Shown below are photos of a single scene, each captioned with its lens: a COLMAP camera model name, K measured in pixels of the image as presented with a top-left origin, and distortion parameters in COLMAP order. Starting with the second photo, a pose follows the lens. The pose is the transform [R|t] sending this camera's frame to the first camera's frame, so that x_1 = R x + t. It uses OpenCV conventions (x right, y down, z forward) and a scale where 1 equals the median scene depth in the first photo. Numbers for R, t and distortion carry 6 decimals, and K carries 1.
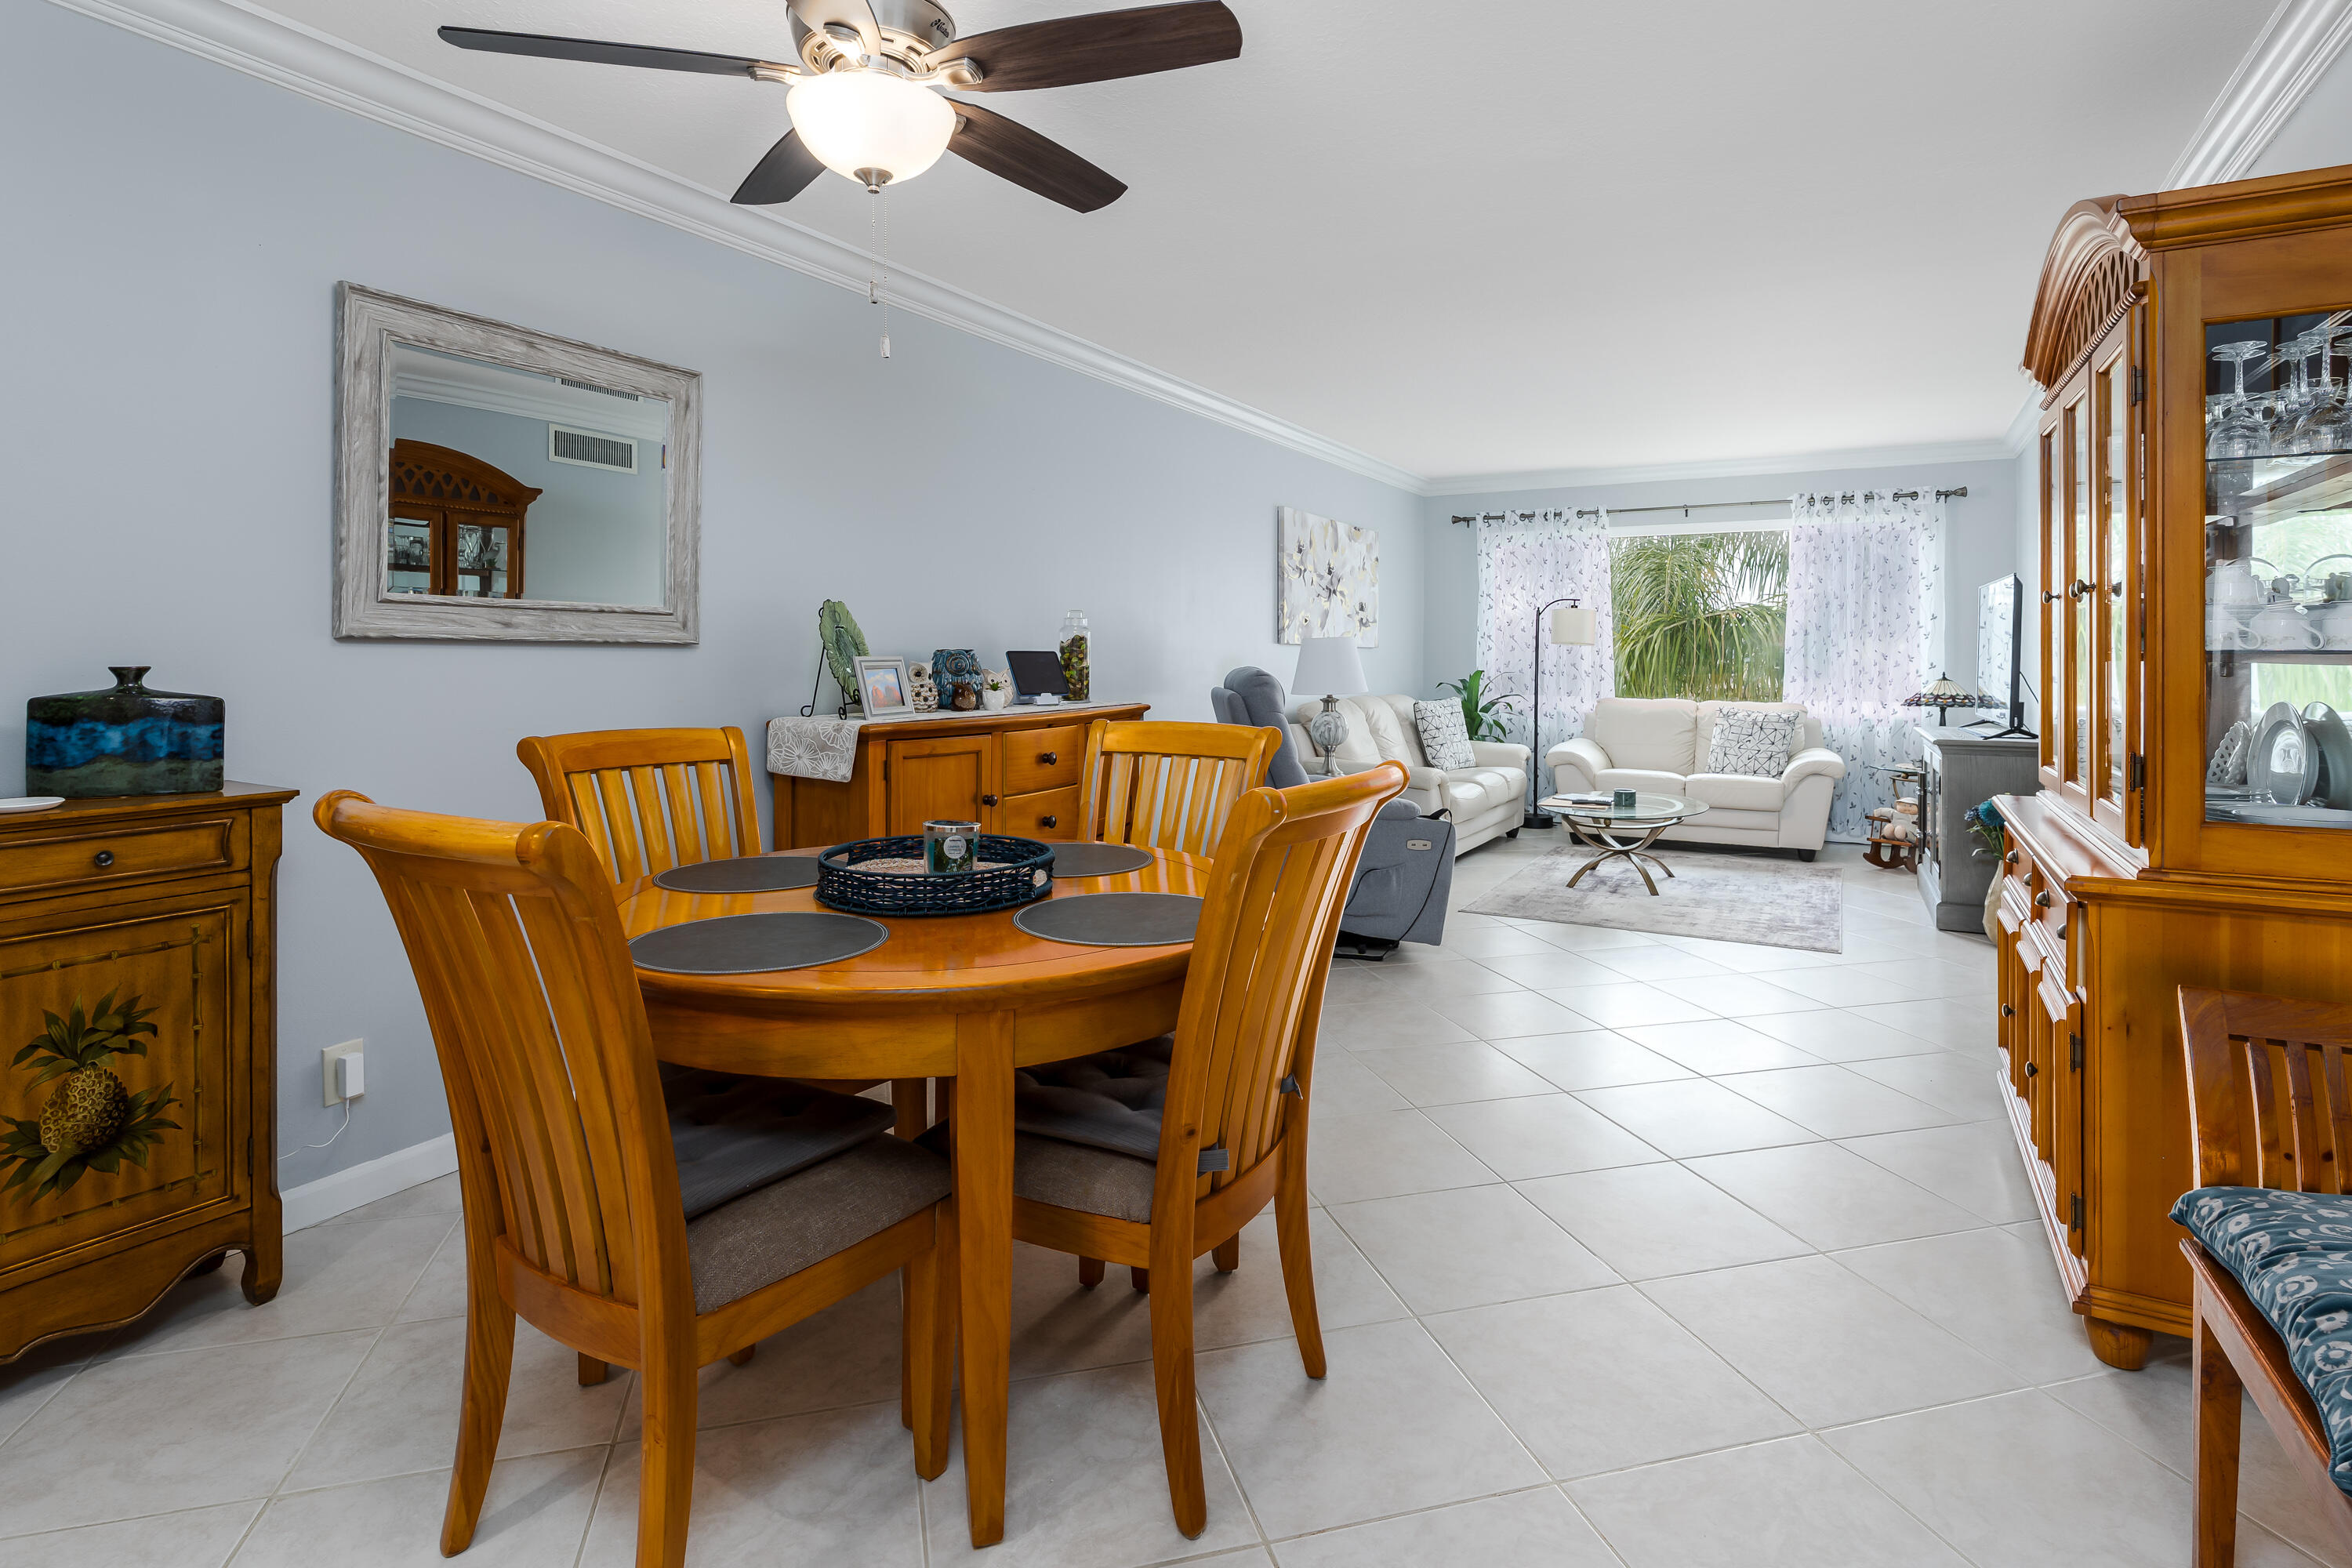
lens RADIAL K [[1144.7, 0, 1177.0], [0, 1144.7, 693.4], [0, 0, 1]] dist [0.002725, 0.000866]
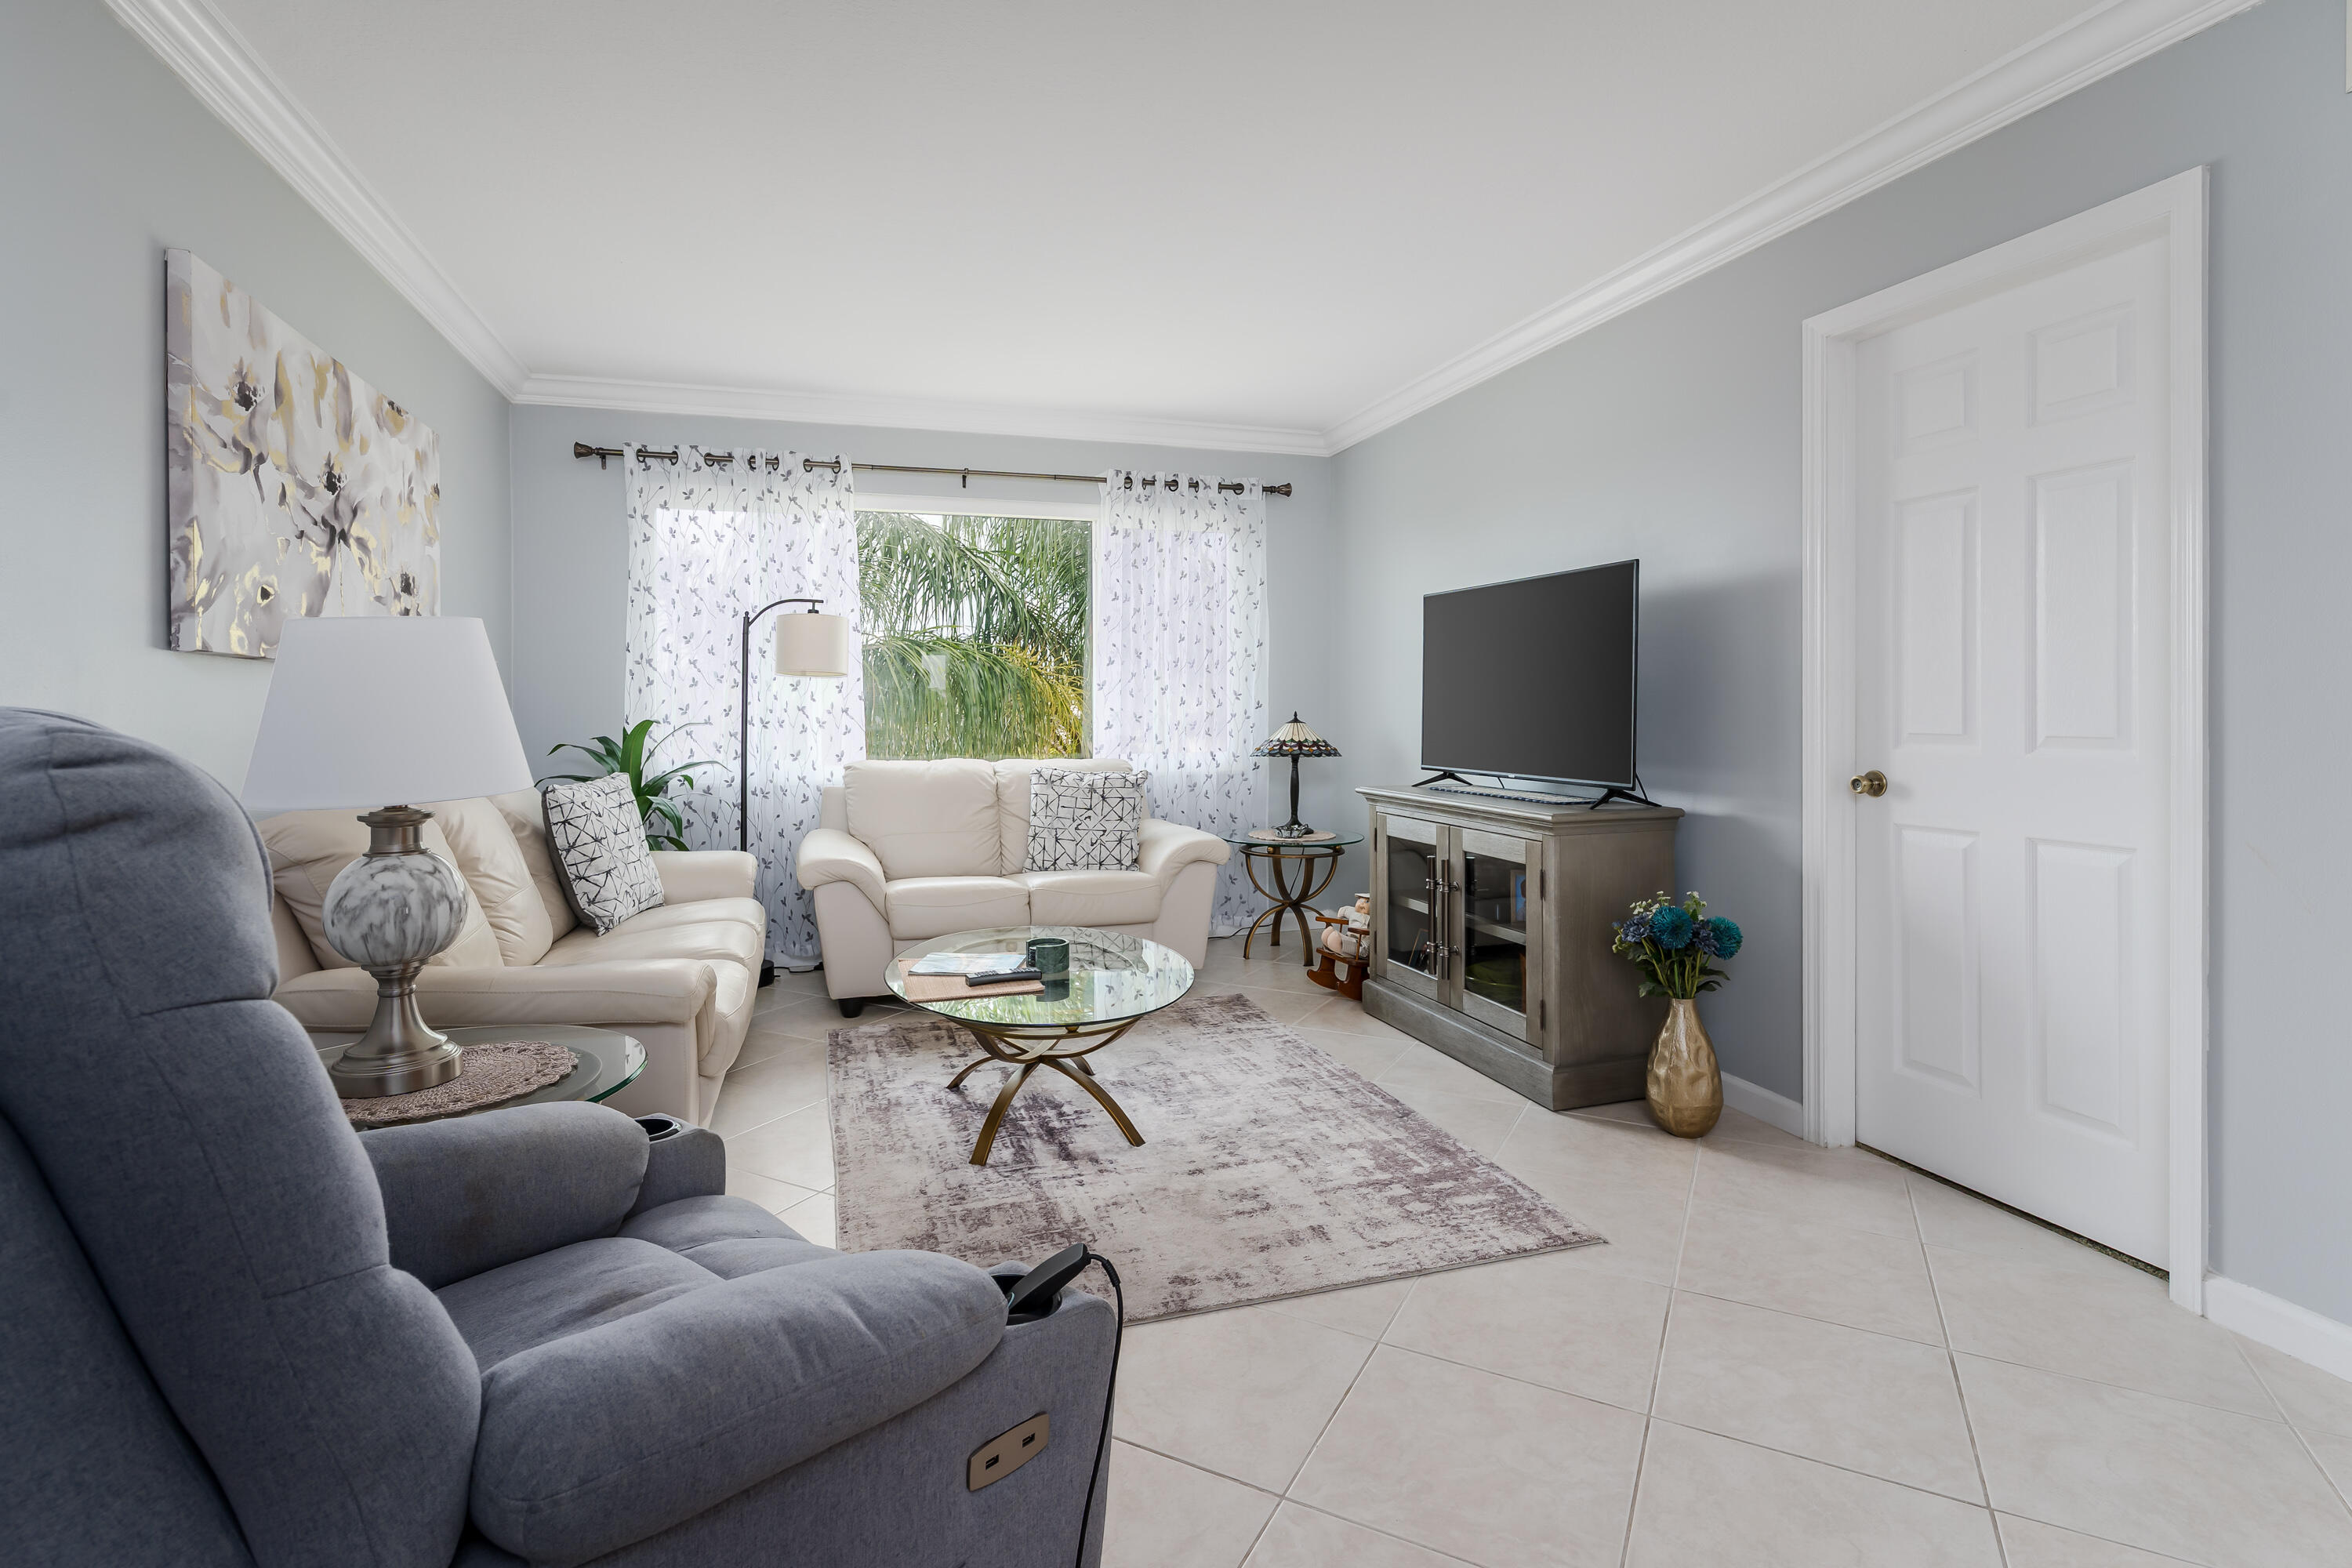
lens RADIAL K [[1144.7, 0, 1177.0], [0, 1144.7, 693.4], [0, 0, 1]] dist [0.002725, 0.000866]
pose [[0.680129, 0.000768, 0.733092, 0.037412], [0.031159, 0.999065, -0.029955, -0.009616], [-0.732430, 0.043216, 0.679469, 0.485928]]
